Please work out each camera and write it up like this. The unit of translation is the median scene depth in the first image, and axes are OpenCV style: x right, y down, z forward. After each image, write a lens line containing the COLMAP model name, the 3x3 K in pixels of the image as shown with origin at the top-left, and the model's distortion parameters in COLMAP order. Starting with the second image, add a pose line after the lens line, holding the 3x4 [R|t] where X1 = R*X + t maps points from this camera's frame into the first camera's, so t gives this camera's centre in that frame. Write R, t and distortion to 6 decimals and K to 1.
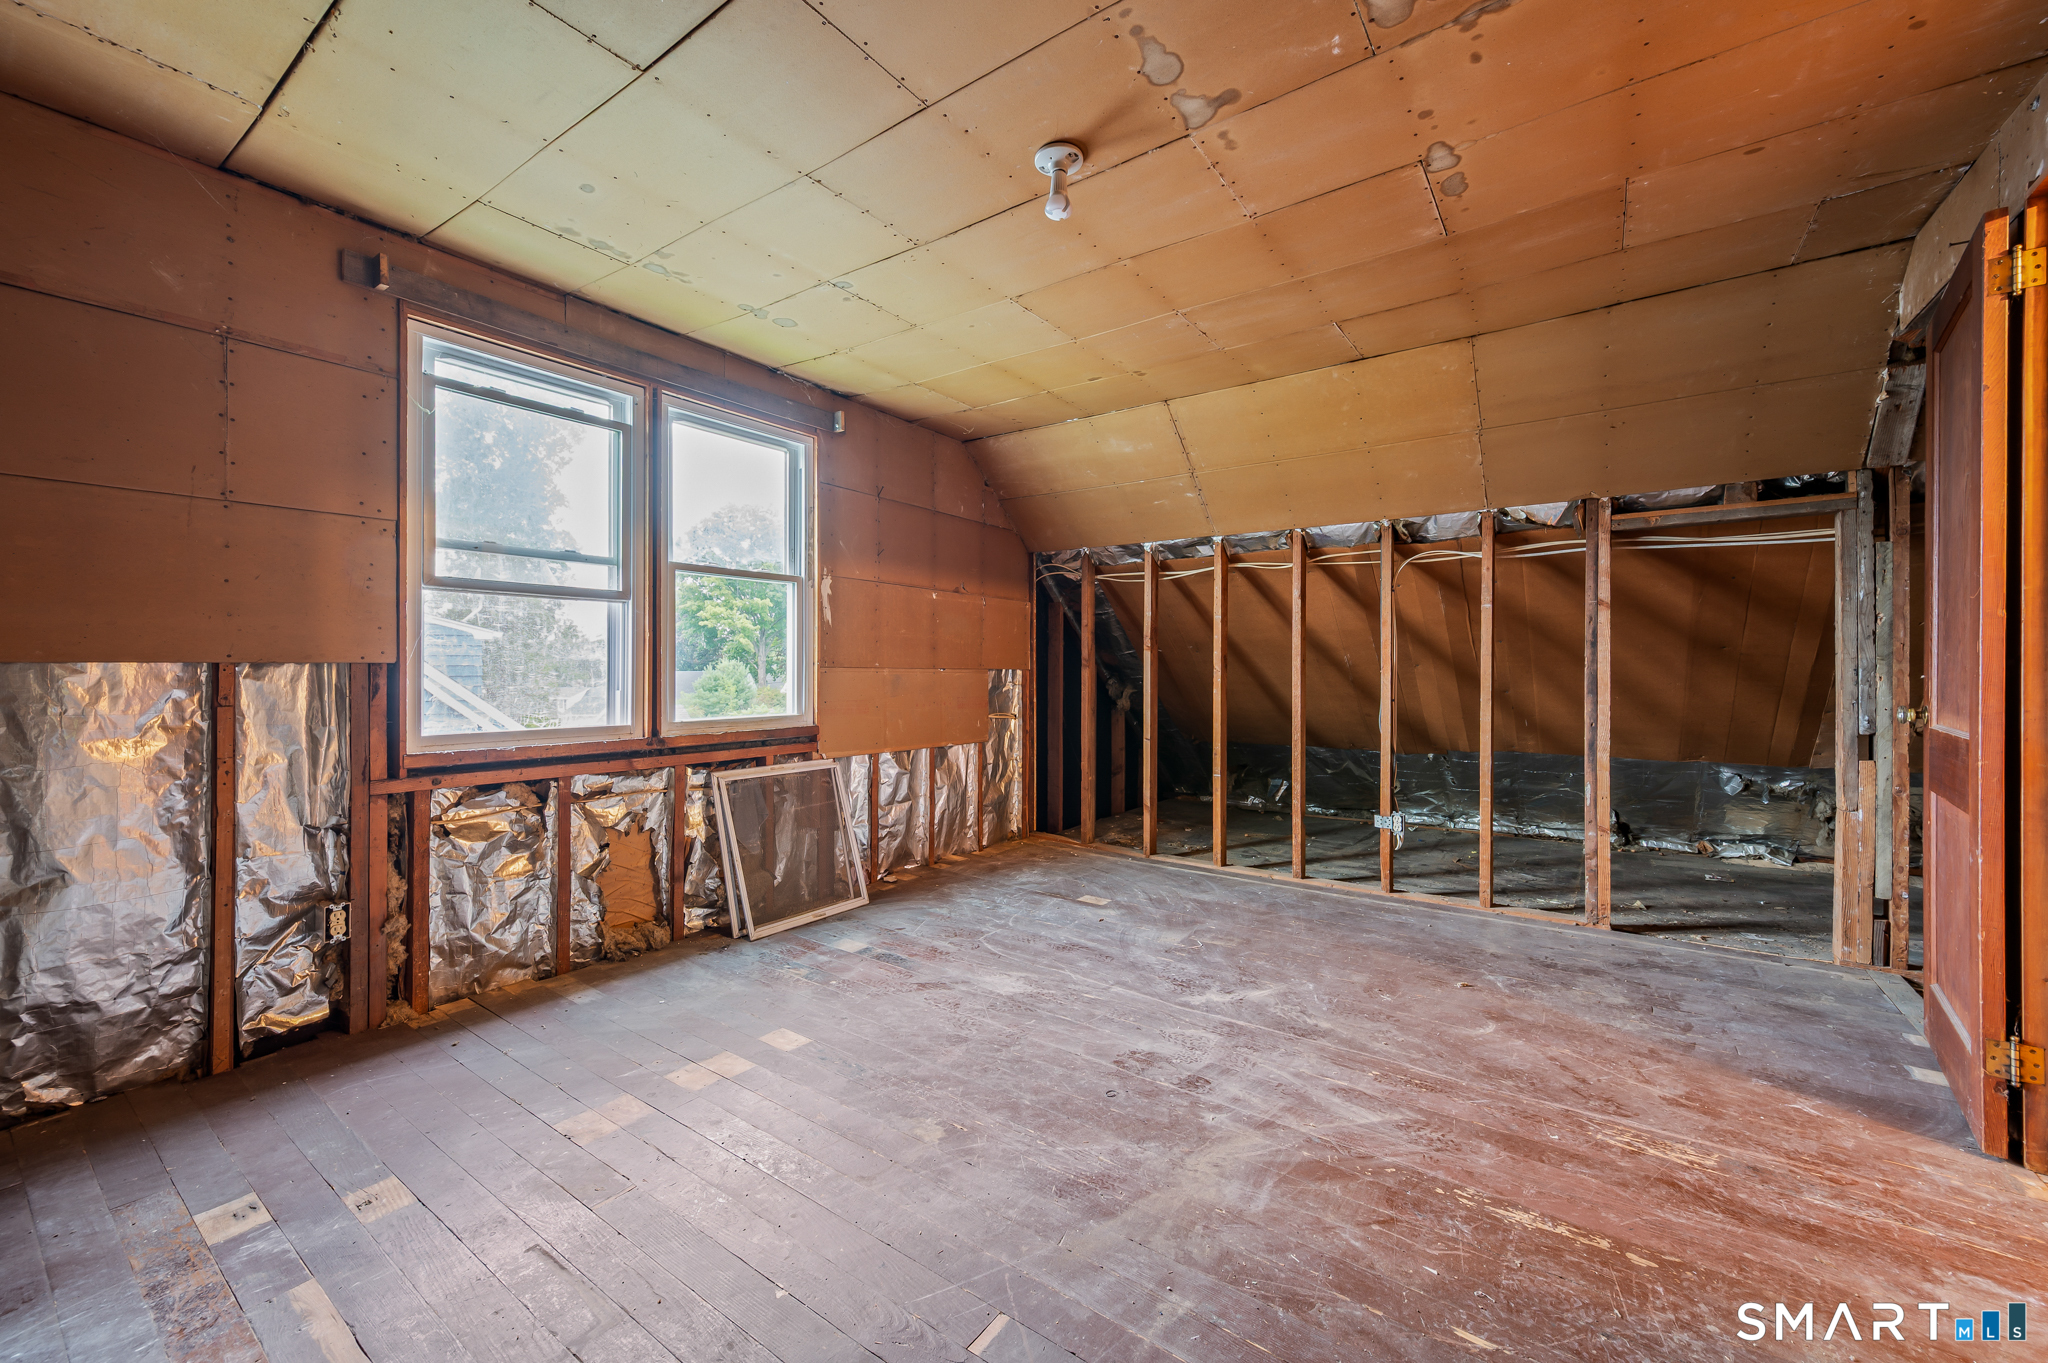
lens RADIAL K [[793.9, 0, 1028.2], [0, 793.9, 675.9], [0, 0, 1]] dist [0.001198, -0.000379]
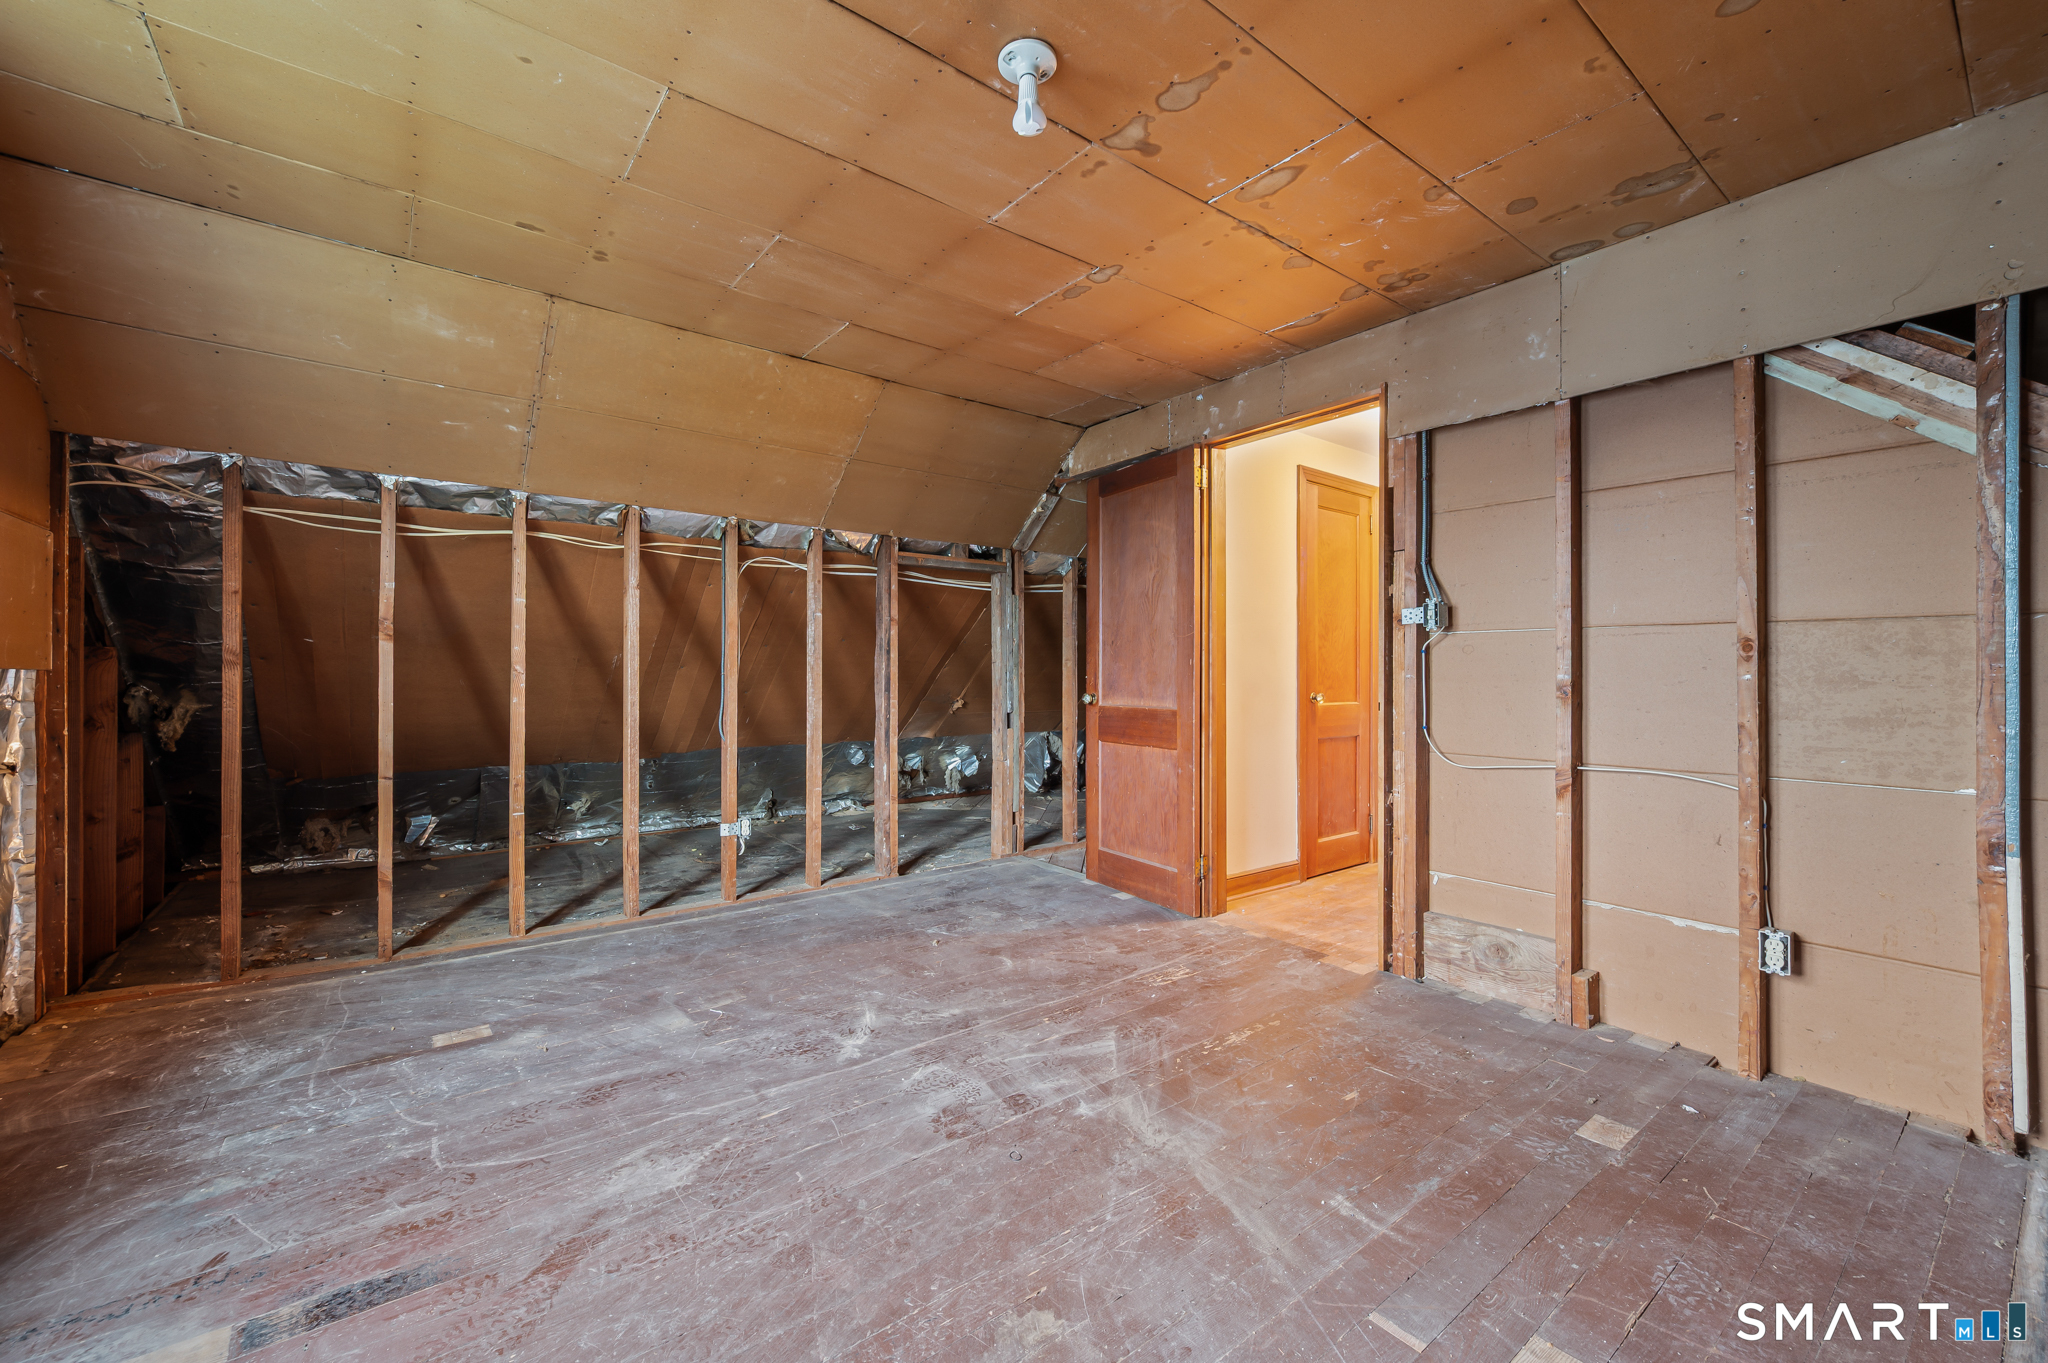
lens RADIAL K [[793.9, 0, 1028.2], [0, 793.9, 675.9], [0, 0, 1]] dist [0.001198, -0.000379]
pose [[0.303754, -0.004093, 0.952742, -0.481056], [0.004308, 0.999986, 0.002922, -0.005434], [-0.952741, 0.003216, 0.303767, 0.474923]]
